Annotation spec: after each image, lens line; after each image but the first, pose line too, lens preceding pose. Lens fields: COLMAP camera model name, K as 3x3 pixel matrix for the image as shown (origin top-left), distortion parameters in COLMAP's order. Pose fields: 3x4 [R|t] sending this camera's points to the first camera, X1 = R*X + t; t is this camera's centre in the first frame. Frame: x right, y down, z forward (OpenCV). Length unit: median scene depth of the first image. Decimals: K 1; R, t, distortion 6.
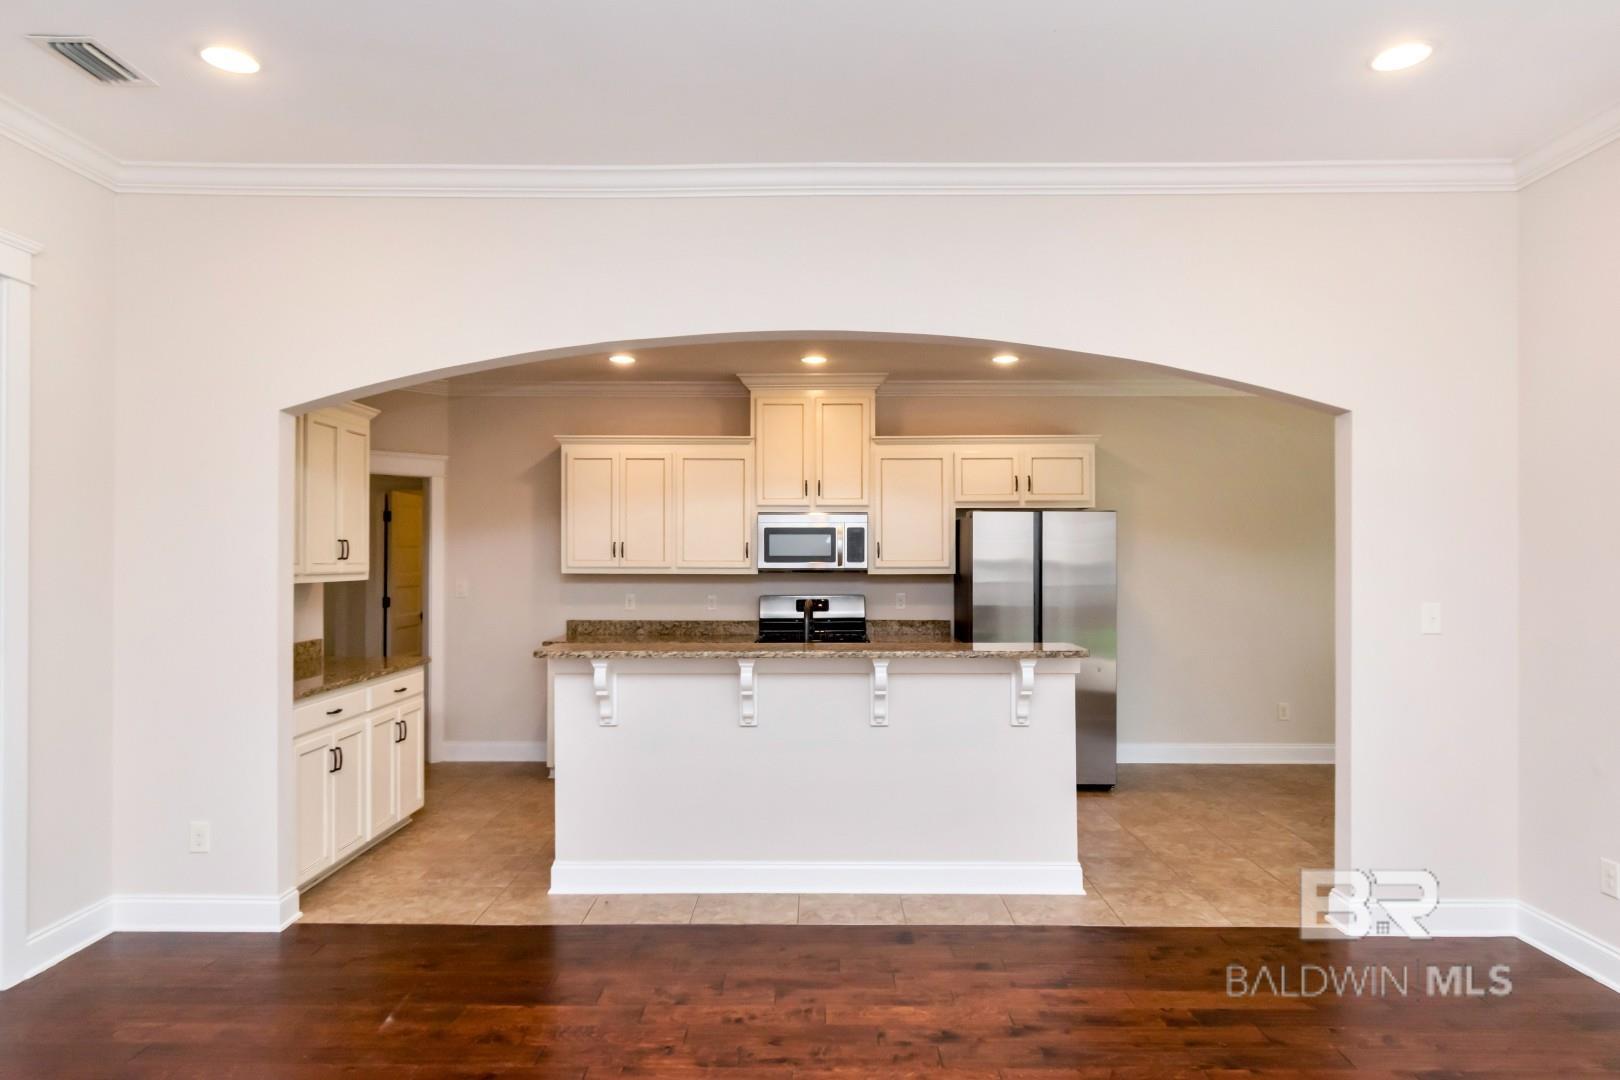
lens RADIAL K [[957.0, 0, 810.0], [0, 957.0, 540.0], [0, 0, 1]] dist [-0.026491, -0.000550]
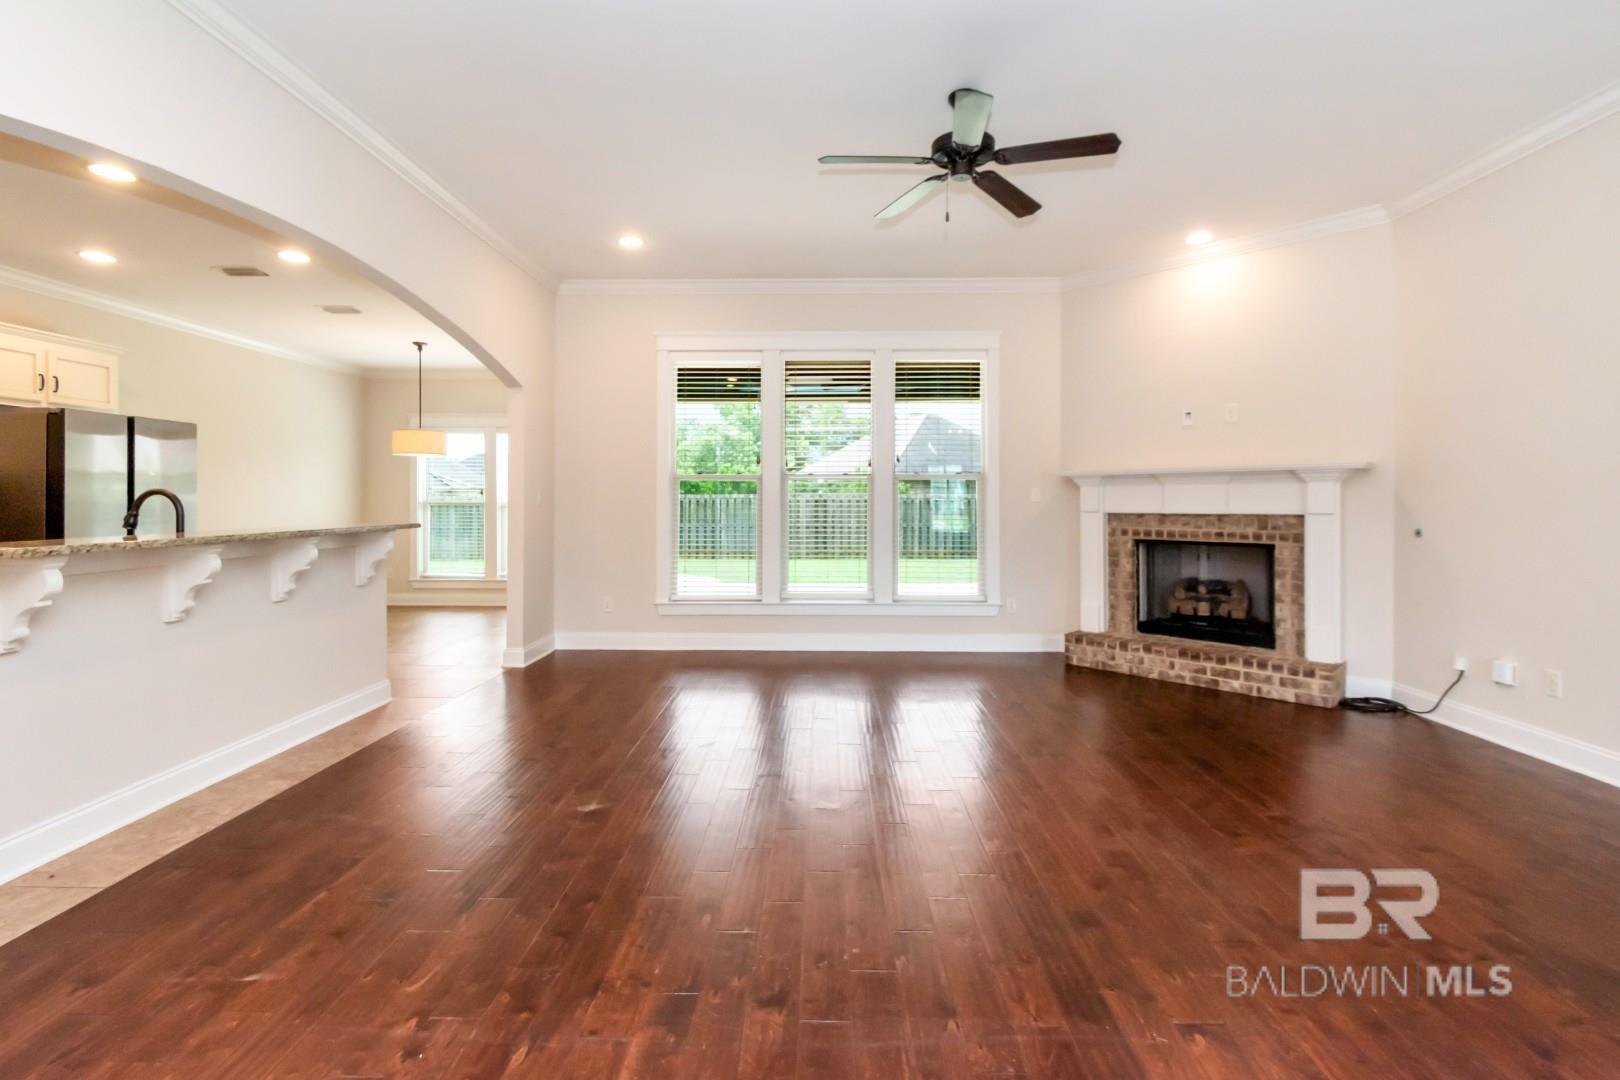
lens RADIAL K [[724.5, 0, 805.5], [0, 724.5, 495.4], [0, 0, 1]] dist [0.002037, 0.000032]
pose [[0.023897, 0.004949, 0.999702, -0.479573], [-0.021301, 0.999763, -0.004440, 0.037945], [-0.999487, -0.021189, 0.023997, 0.233504]]
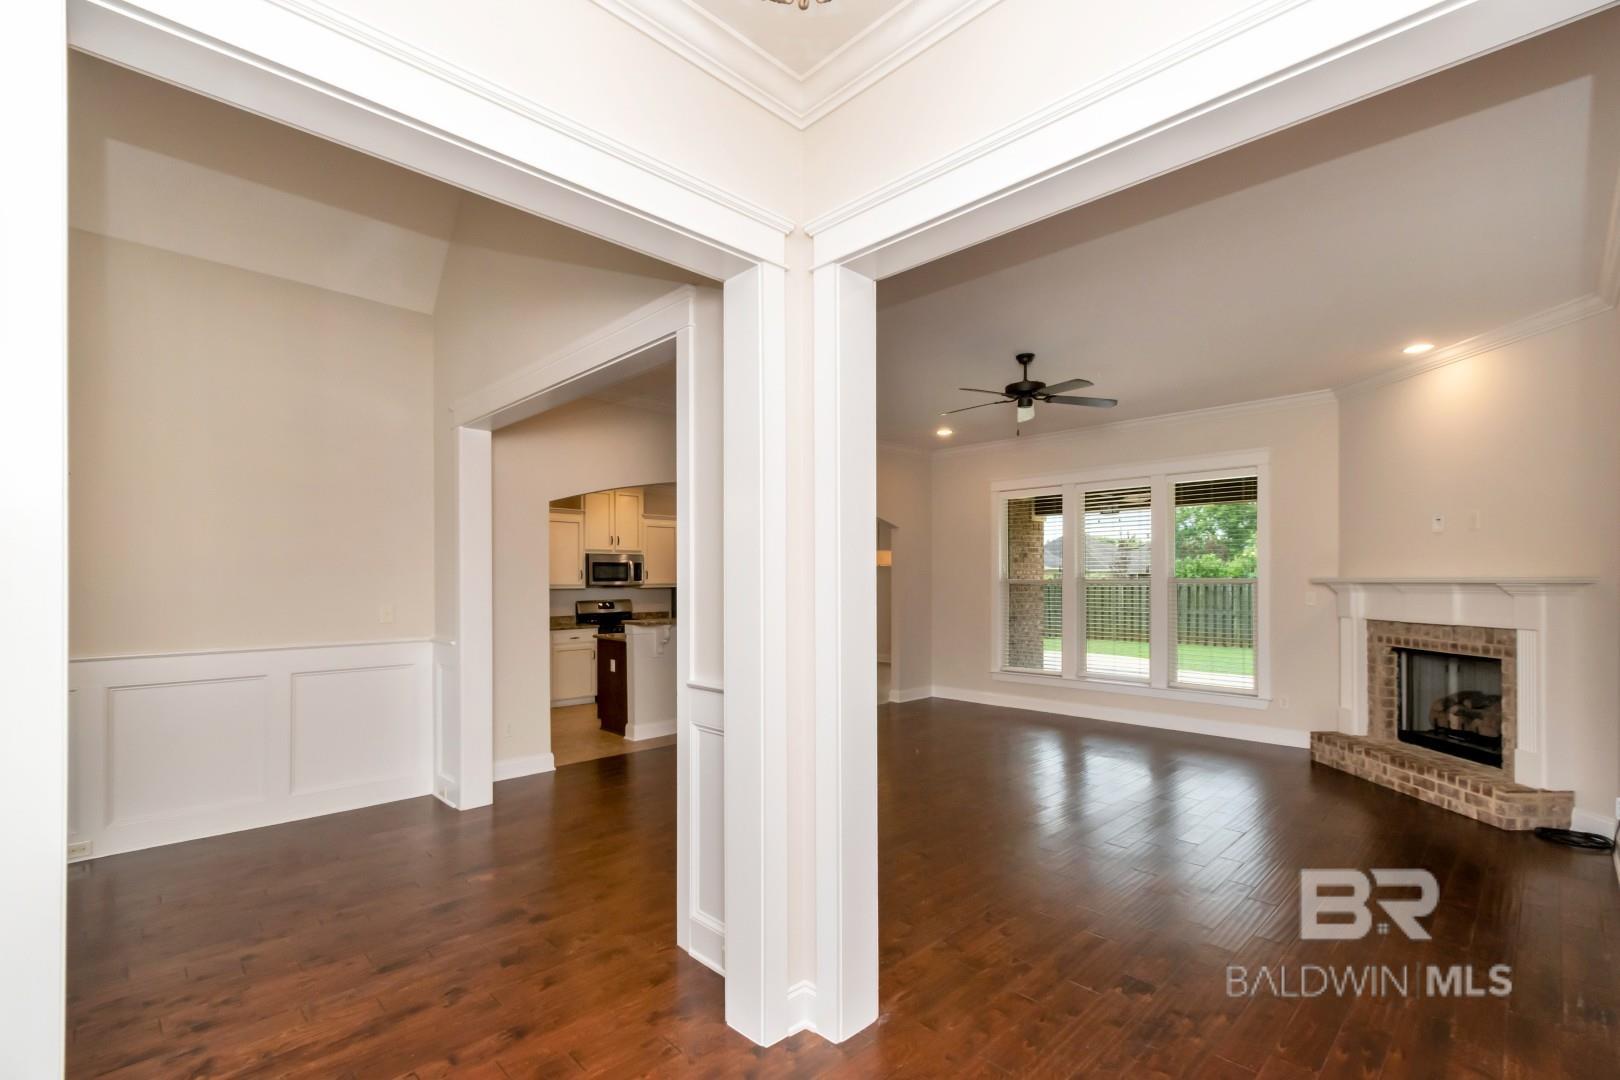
lens RADIAL K [[721.3, 0, 813.5], [0, 721.3, 570.7], [0, 0, 1]] dist [-0.003310, -0.000770]
pose [[0.717889, 0.004798, 0.696141, -0.687368], [-0.010382, 0.999939, 0.003814, -0.006235], [-0.696080, -0.009965, 0.717895, -0.252415]]
